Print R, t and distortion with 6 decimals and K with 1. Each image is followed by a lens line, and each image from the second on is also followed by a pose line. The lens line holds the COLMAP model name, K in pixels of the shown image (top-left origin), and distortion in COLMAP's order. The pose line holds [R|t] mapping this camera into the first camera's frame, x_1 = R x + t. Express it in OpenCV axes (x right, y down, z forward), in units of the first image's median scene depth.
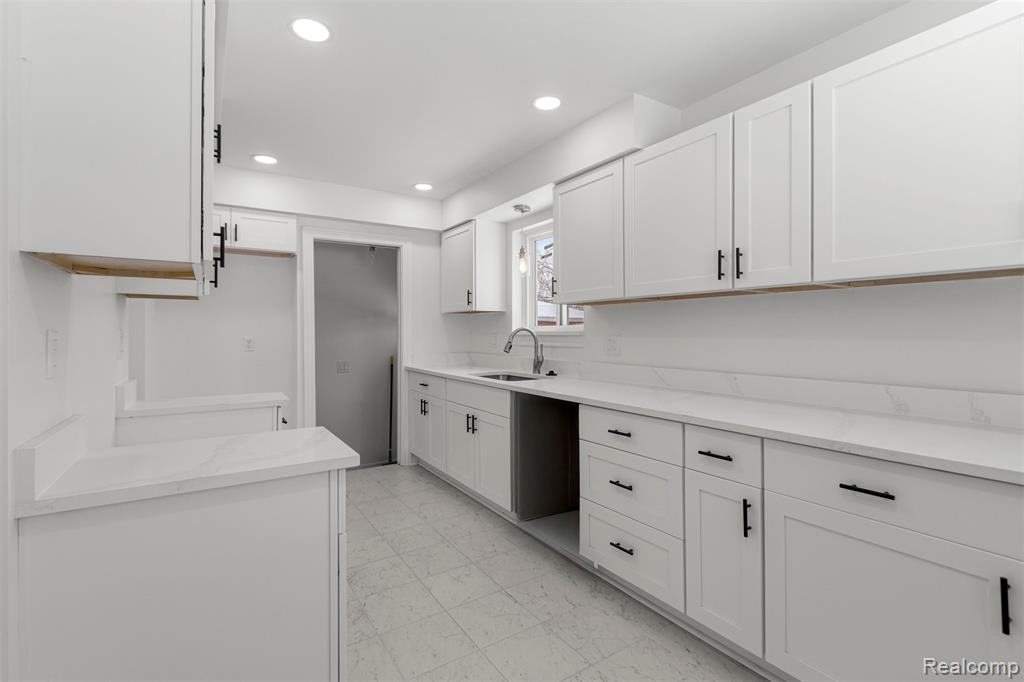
lens RADIAL K [[476.6, 0, 509.3], [0, 476.6, 333.4], [0, 0, 1]] dist [0.004941, -0.001940]
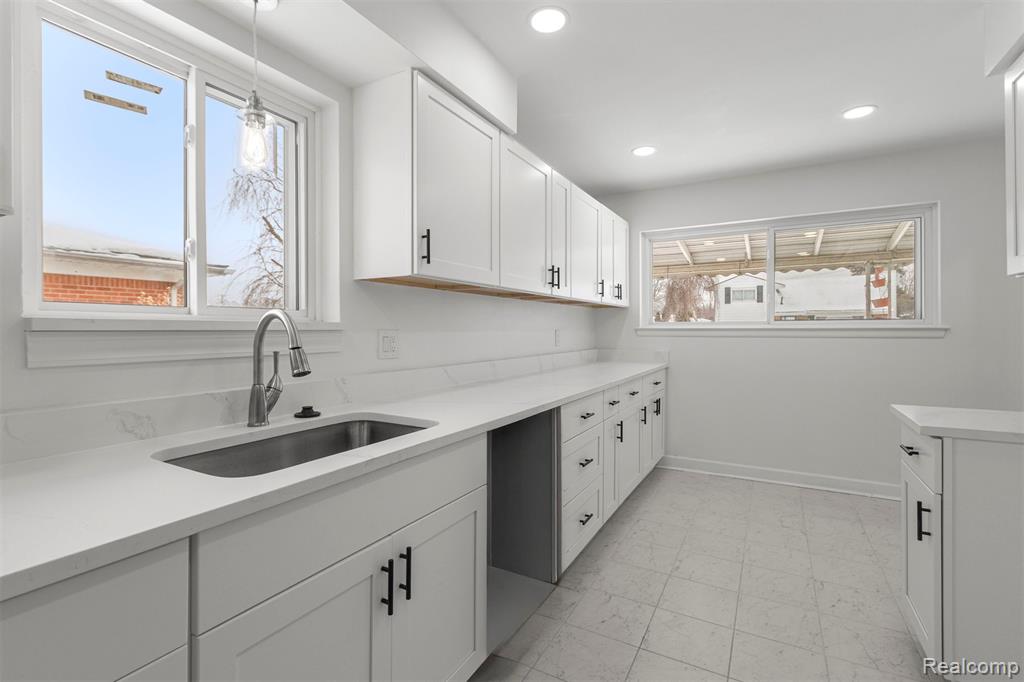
lens RADIAL K [[476.6, 0, 494.2], [0, 476.6, 328.1], [0, 0, 1]] dist [0.004941, -0.001940]
pose [[-0.454983, 0.003465, 0.890493, -0.500967], [0.001317, 0.999994, -0.003218, 0.004296], [-0.890499, -0.000291, -0.454985, 1.288871]]
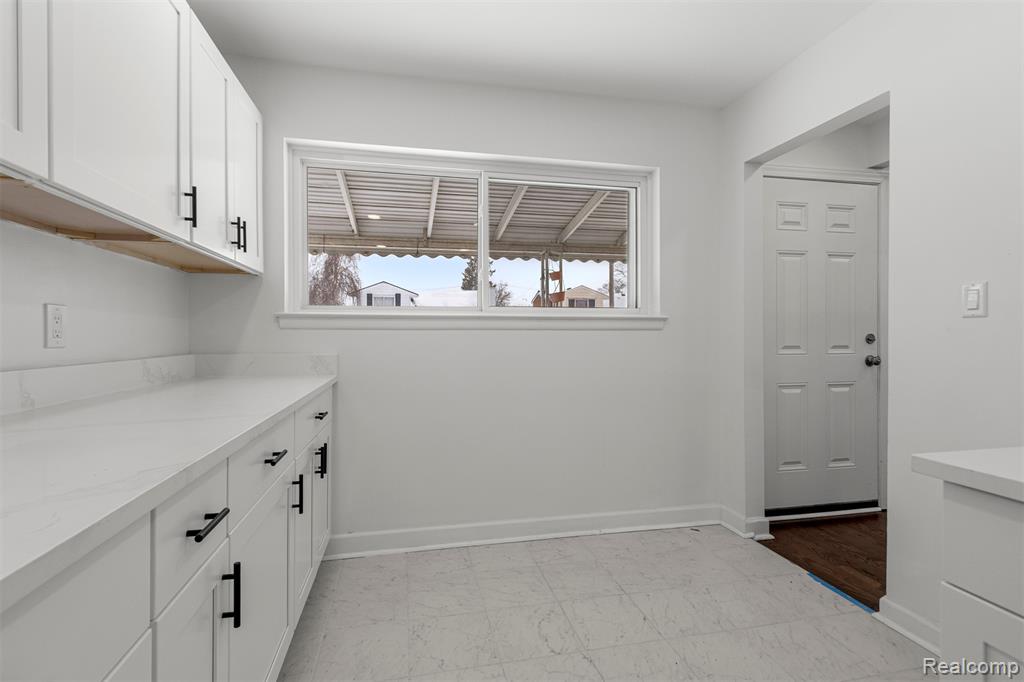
lens RADIAL K [[476.6, 0, 508.7], [0, 476.6, 340.5], [0, 0, 1]] dist [0.004941, -0.001940]
pose [[-0.938959, -0.003412, 0.344011, -0.012622], [-0.000088, 0.999953, 0.009677, 0.038484], [-0.344028, 0.009056, -0.938916, 0.831597]]
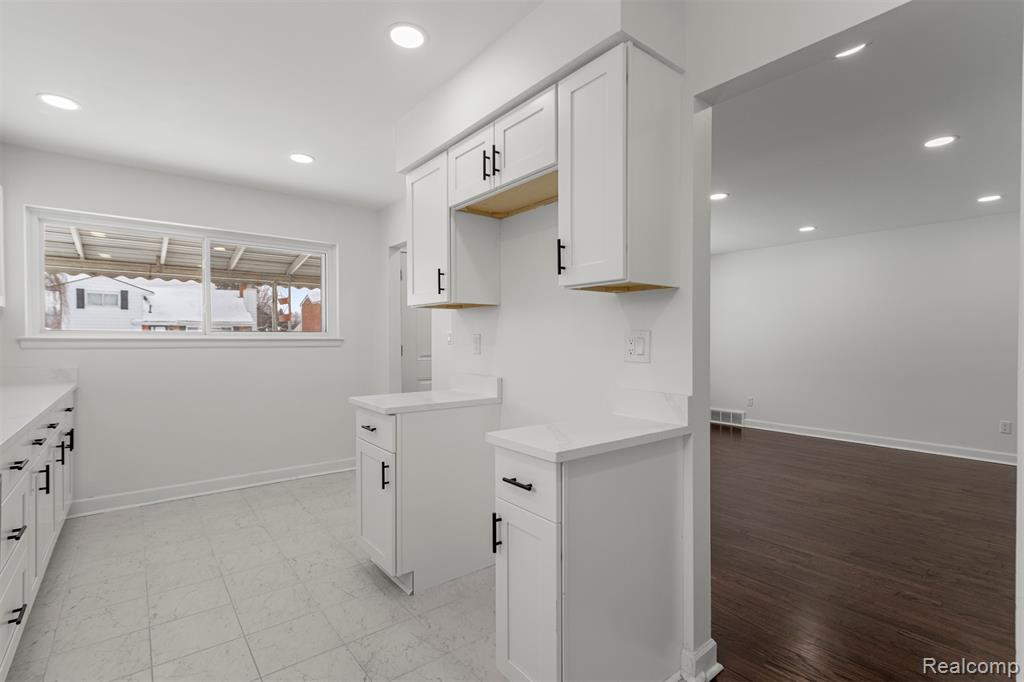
lens RADIAL K [[476.6, 0, 508.9], [0, 476.6, 346.6], [0, 0, 1]] dist [0.004941, -0.001940]
pose [[-0.995059, 0.000476, -0.099288, -0.359142], [-0.000922, 0.999901, 0.014037, 0.003755], [0.099284, 0.014059, -0.994960, 1.394009]]
